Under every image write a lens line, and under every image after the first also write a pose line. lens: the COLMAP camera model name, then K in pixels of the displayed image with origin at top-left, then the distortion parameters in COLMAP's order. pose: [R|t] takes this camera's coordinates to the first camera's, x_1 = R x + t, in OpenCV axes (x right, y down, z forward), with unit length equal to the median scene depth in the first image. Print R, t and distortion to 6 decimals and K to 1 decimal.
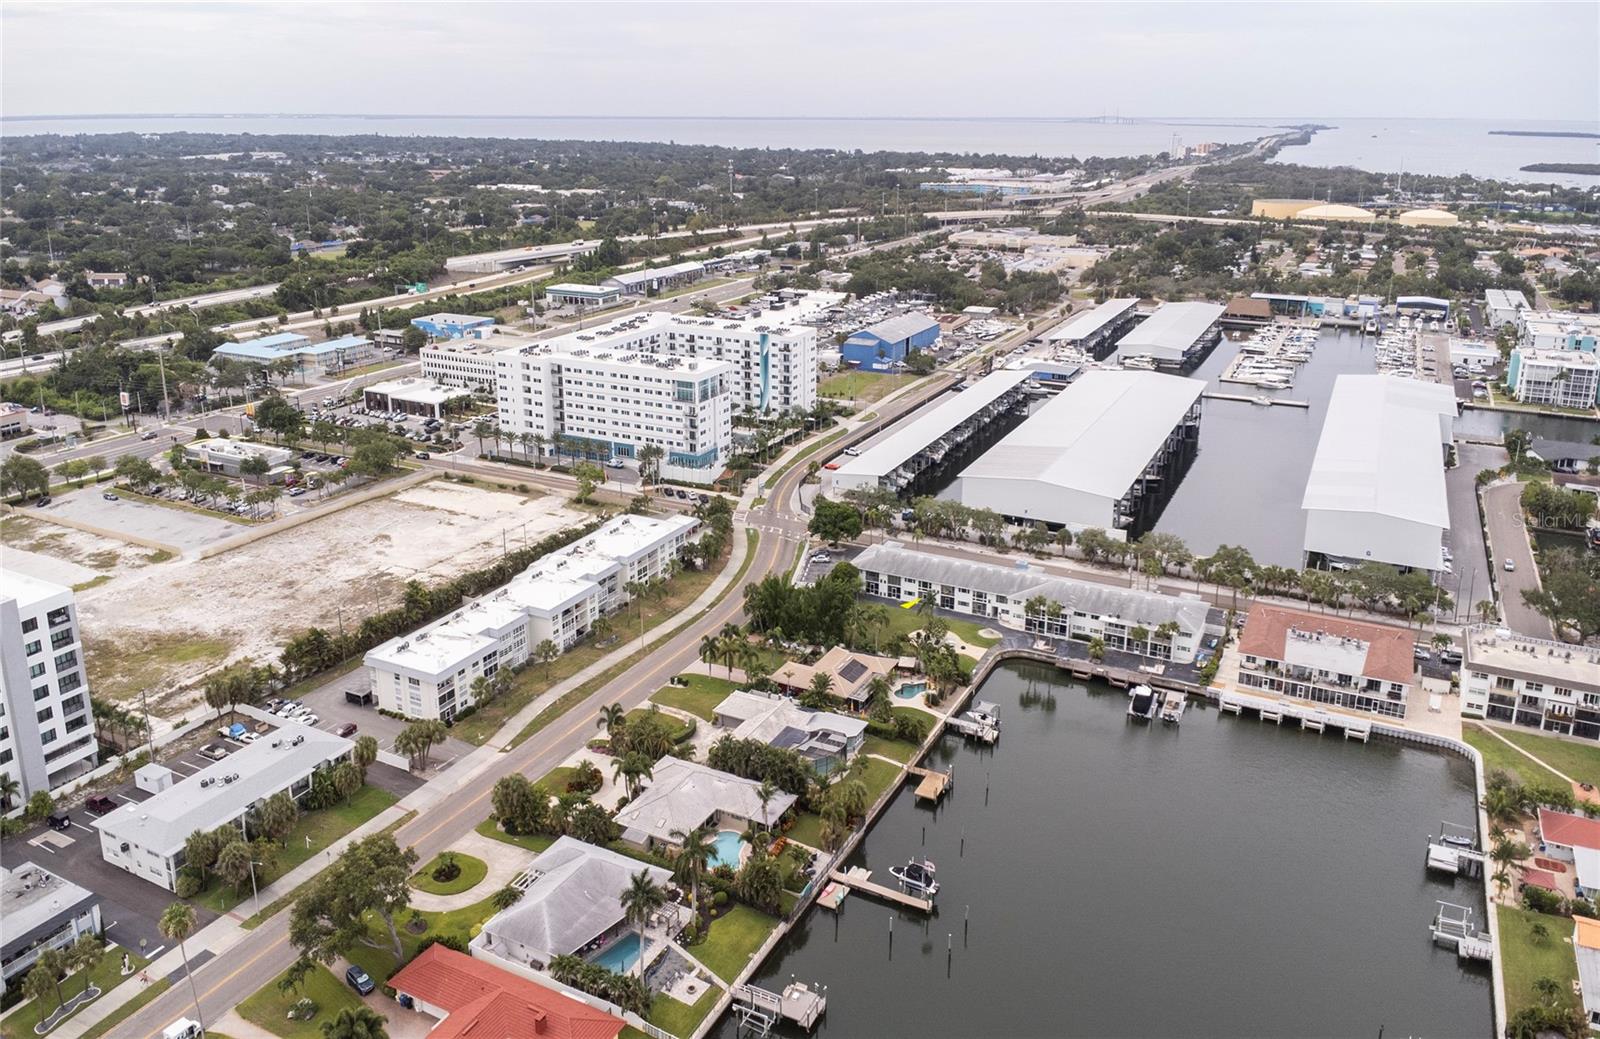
lens RADIAL K [[1176.3, 0, 804.0], [0, 1176.3, 419.6], [0, 0, 1]] dist [0.016003, -0.011418]
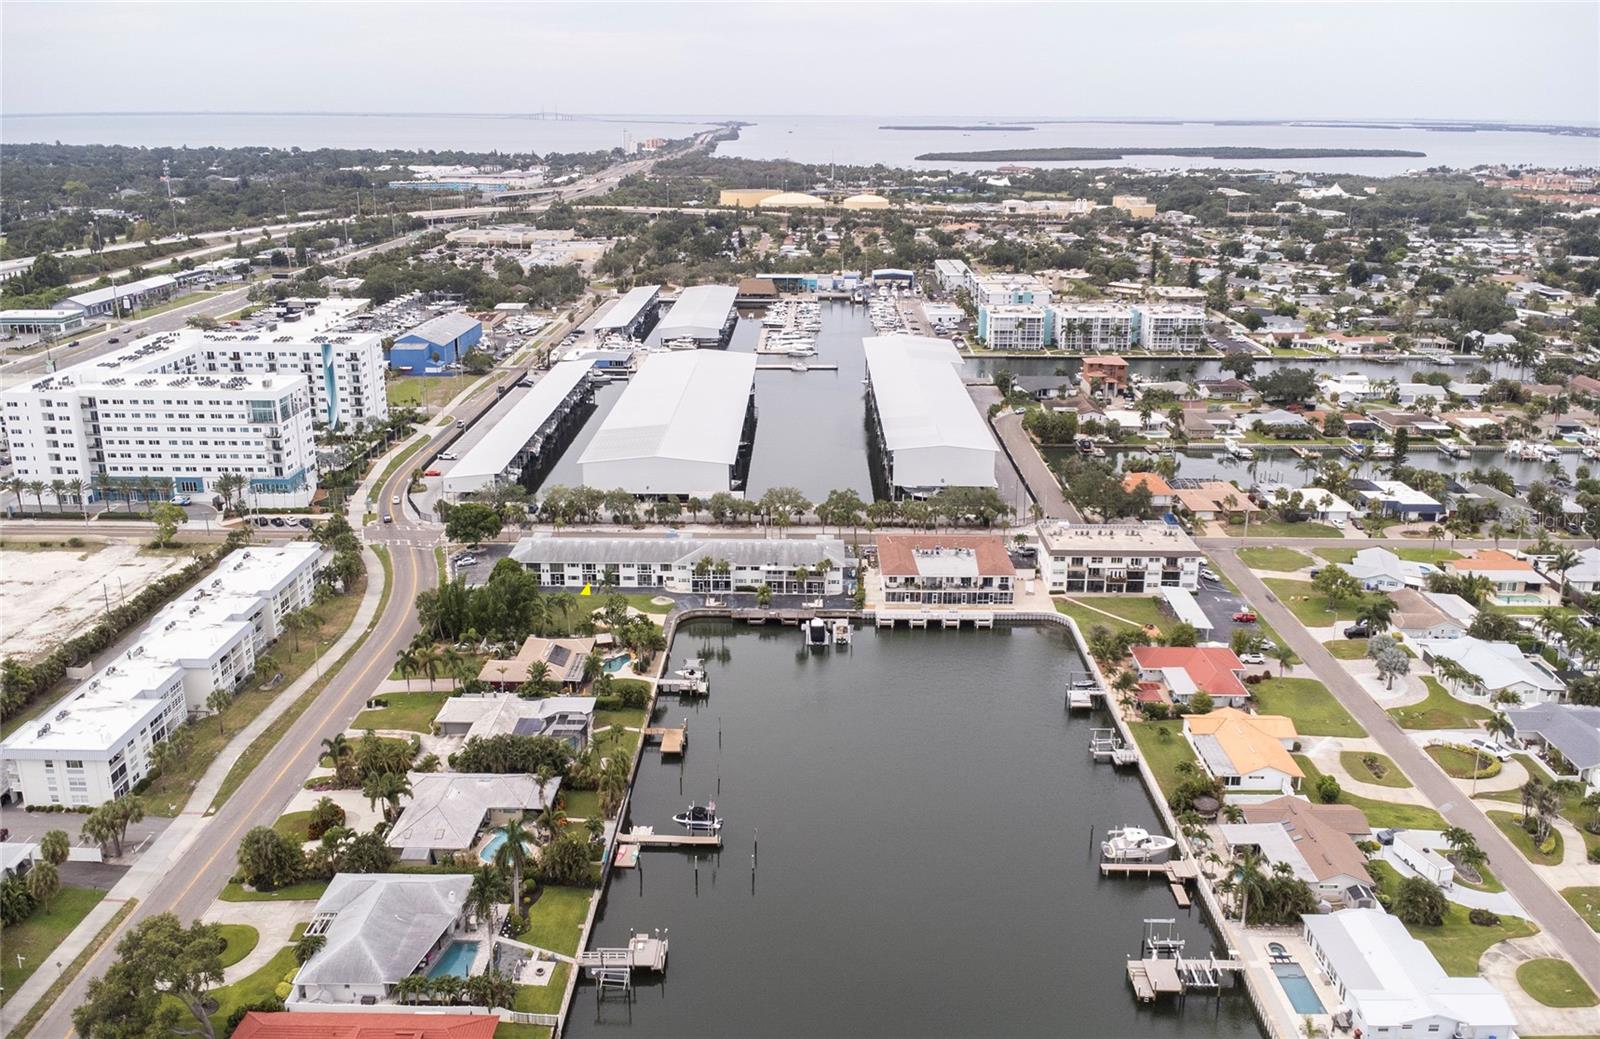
lens RADIAL K [[1176.3, 0, 804.0], [0, 1176.3, 419.6], [0, 0, 1]] dist [0.016003, -0.011418]
pose [[0.898024, -0.110769, 0.425773, -0.122664], [0.109478, 0.993606, 0.027589, 0.003560], [-0.426107, 0.021837, 0.904409, -0.011610]]
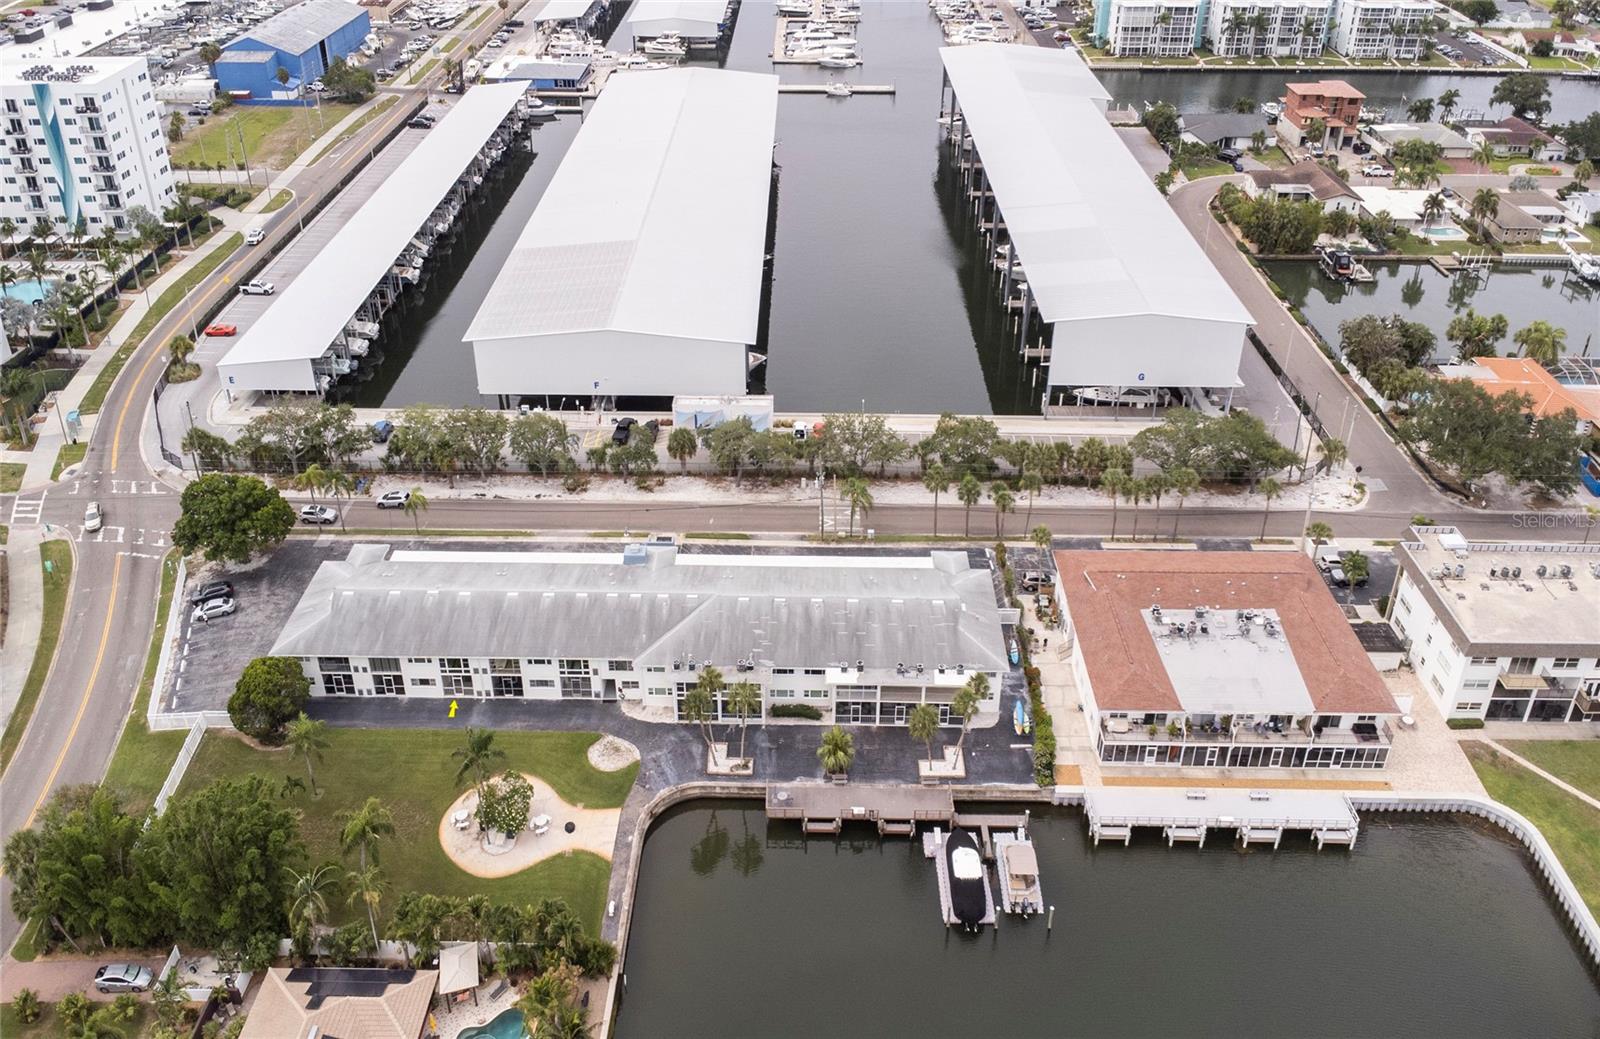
lens RADIAL K [[1184.1, 0, 803.0], [0, 1184.1, 384.6], [0, 0, 1]] dist [0.025655, -0.034588]
pose [[0.898310, -0.212935, 0.384315, 0.055553], [0.107084, 0.954442, 0.278519, -0.069209], [-0.426113, -0.209043, 0.880187, 0.434572]]
